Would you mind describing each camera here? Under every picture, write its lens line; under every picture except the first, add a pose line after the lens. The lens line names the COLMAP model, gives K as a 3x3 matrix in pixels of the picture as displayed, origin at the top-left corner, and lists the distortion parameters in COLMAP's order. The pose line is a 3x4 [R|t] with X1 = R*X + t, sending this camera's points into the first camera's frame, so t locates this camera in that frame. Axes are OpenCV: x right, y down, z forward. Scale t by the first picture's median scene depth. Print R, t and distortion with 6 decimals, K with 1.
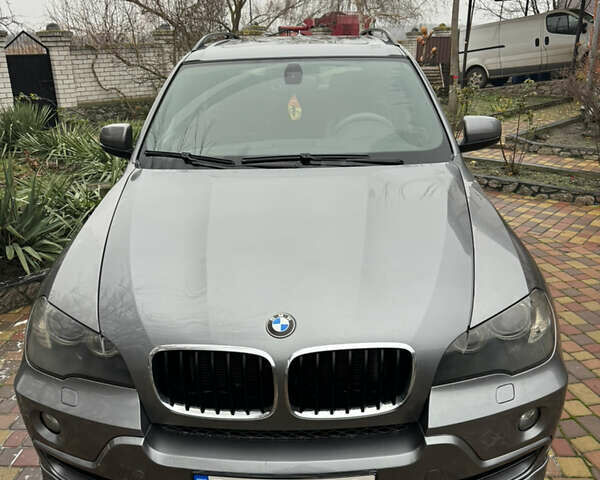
lens RADIAL K [[566.4, 0, 315.9], [0, 566.4, 222.8], [0, 0, 1]] dist [0.082845, -0.171255]
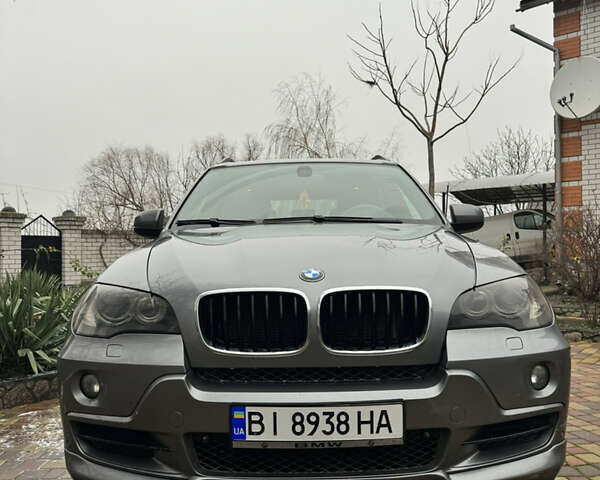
lens RADIAL K [[566.4, 0, 315.9], [0, 566.4, 222.8], [0, 0, 1]] dist [0.082845, -0.171255]
pose [[0.999650, 0.001143, 0.026418, -0.037093], [0.008991, 0.924837, -0.380257, 0.228462], [-0.024867, 0.380362, 0.924503, -0.045446]]
